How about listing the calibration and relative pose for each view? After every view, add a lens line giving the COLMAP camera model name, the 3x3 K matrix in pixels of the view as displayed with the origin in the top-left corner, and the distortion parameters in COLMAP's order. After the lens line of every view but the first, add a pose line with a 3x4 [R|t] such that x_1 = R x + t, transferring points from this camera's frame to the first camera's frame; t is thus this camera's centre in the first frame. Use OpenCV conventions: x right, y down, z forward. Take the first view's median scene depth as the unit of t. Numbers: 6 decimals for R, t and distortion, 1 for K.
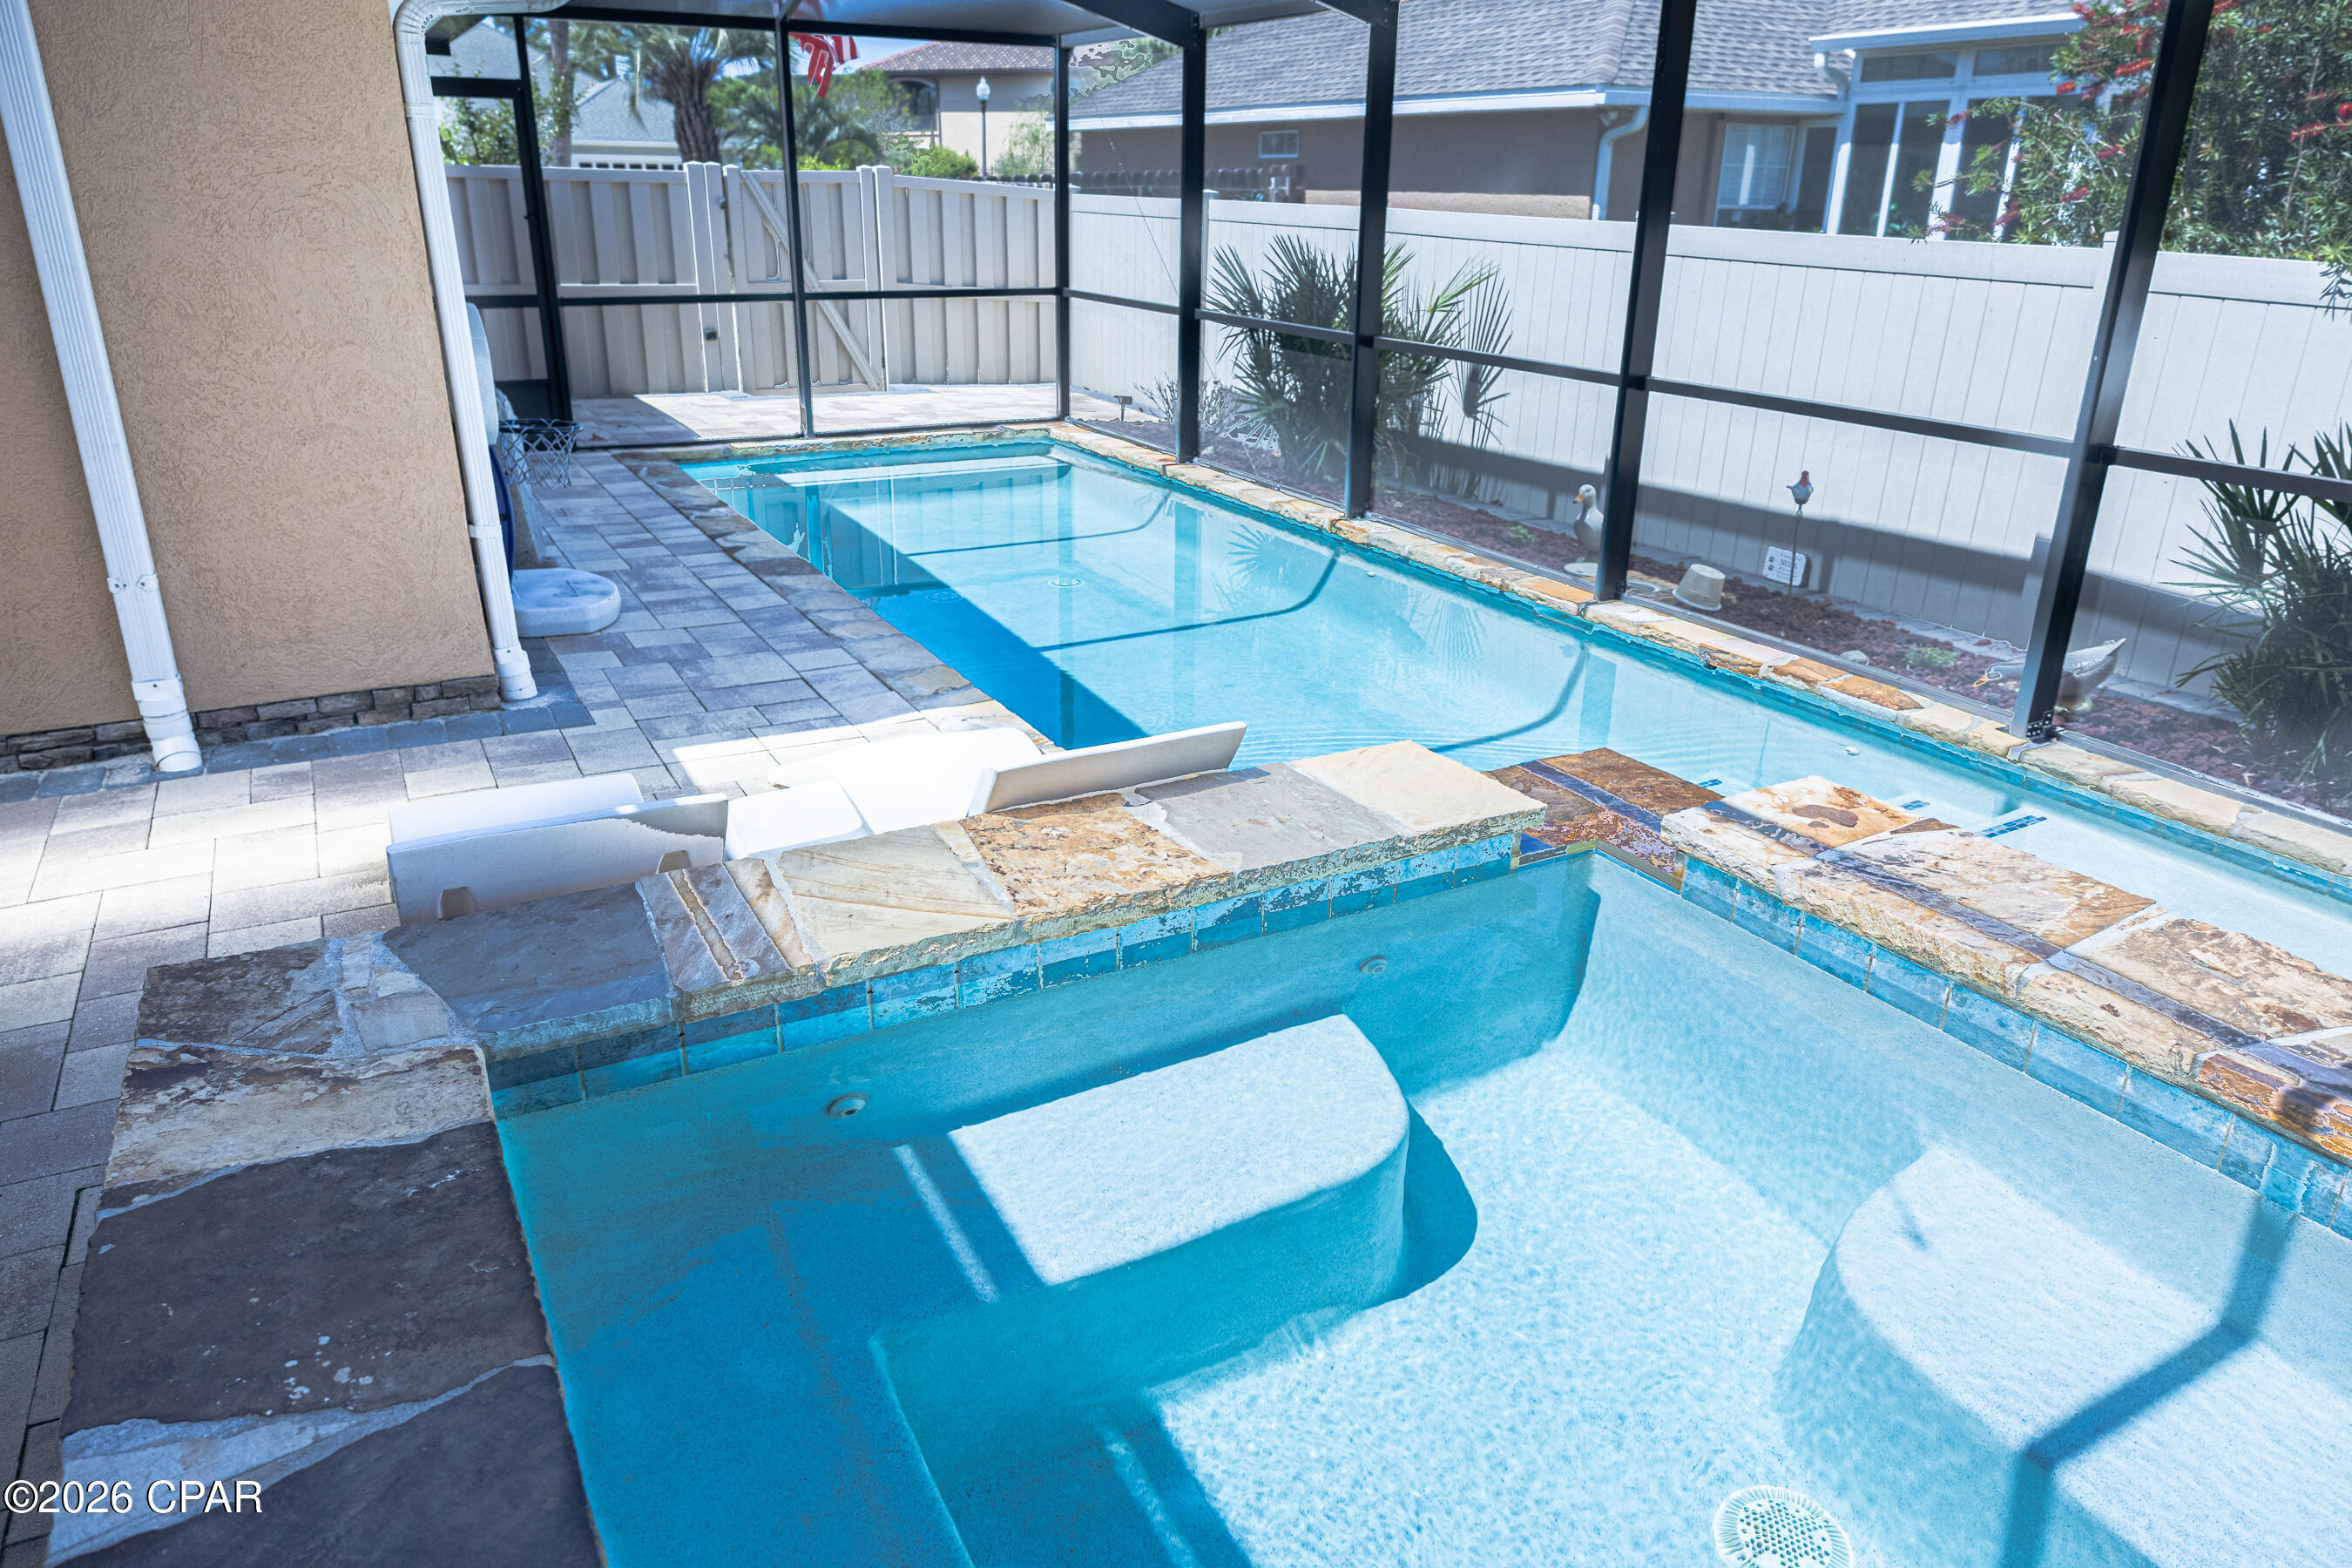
lens RADIAL K [[1586.0, 0, 1162.6], [0, 1586.0, 751.0], [0, 0, 1]] dist [0.001873, 0.000982]
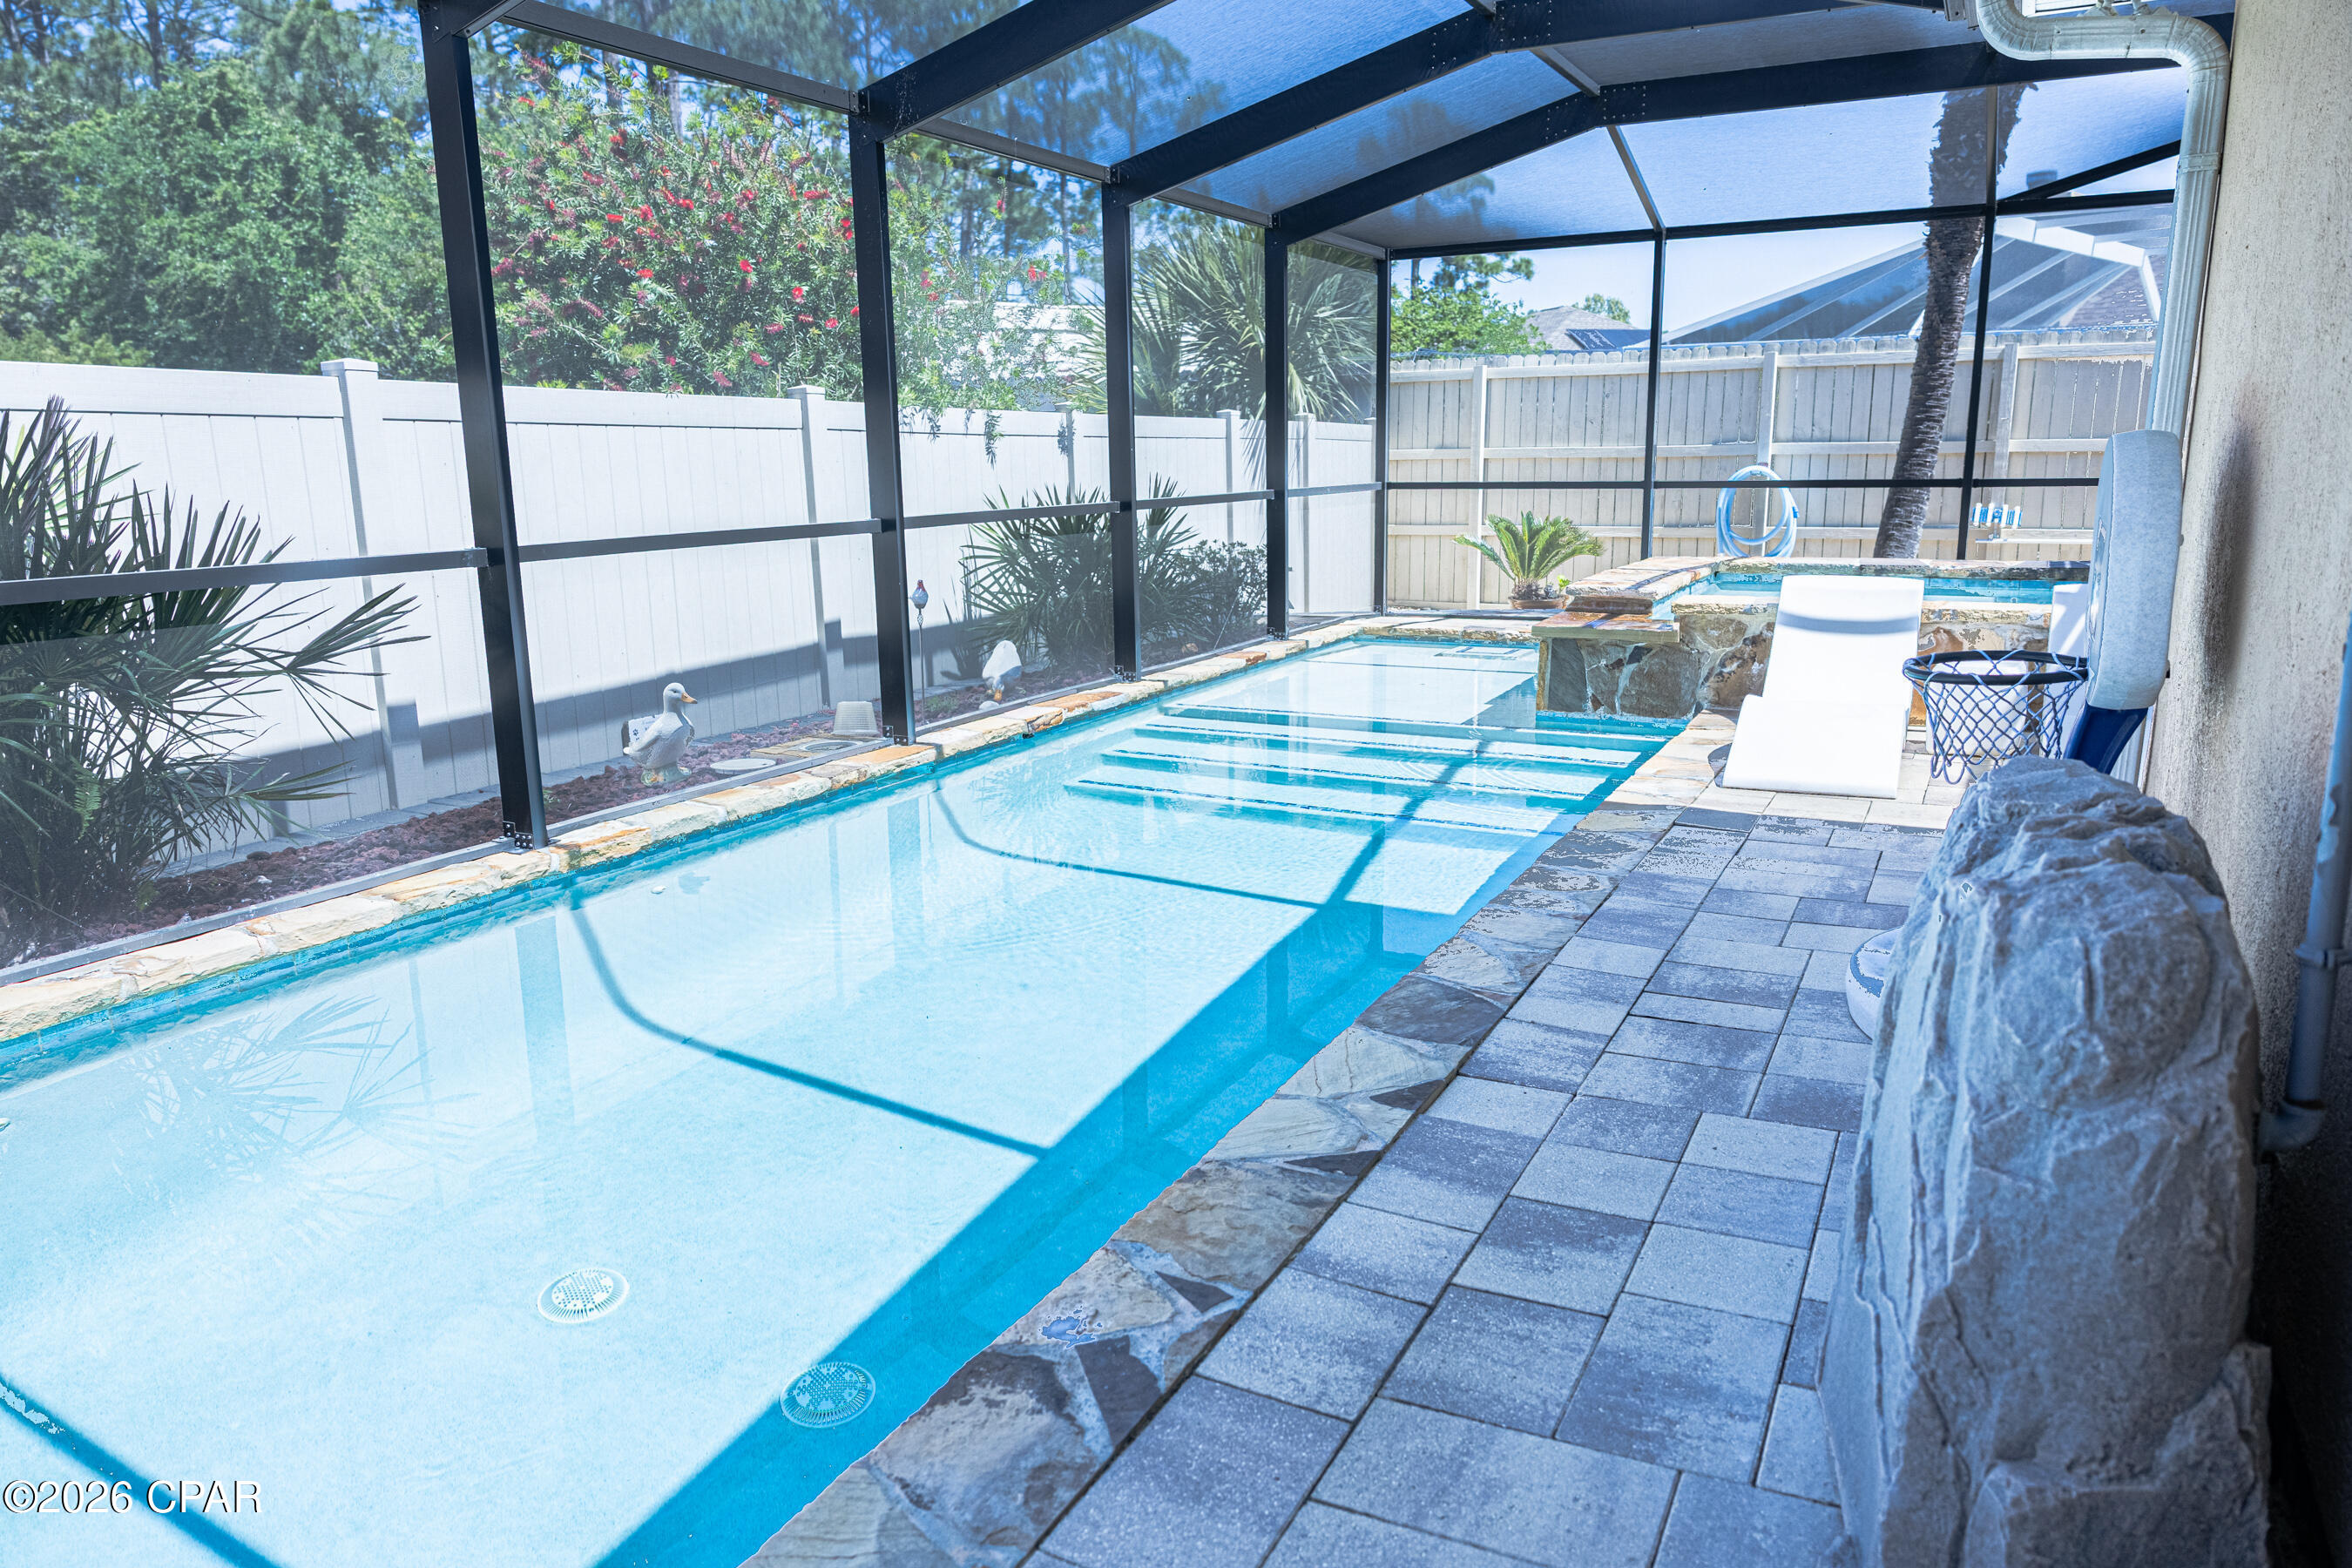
lens RADIAL K [[1586.0, 0, 1162.6], [0, 1586.0, 751.0], [0, 0, 1]] dist [0.001873, 0.000982]
pose [[-0.562094, -0.162494, 0.810954, -0.641367], [0.293910, 0.877267, 0.379498, -0.441168], [-0.773090, 0.451661, -0.445348, 1.394196]]
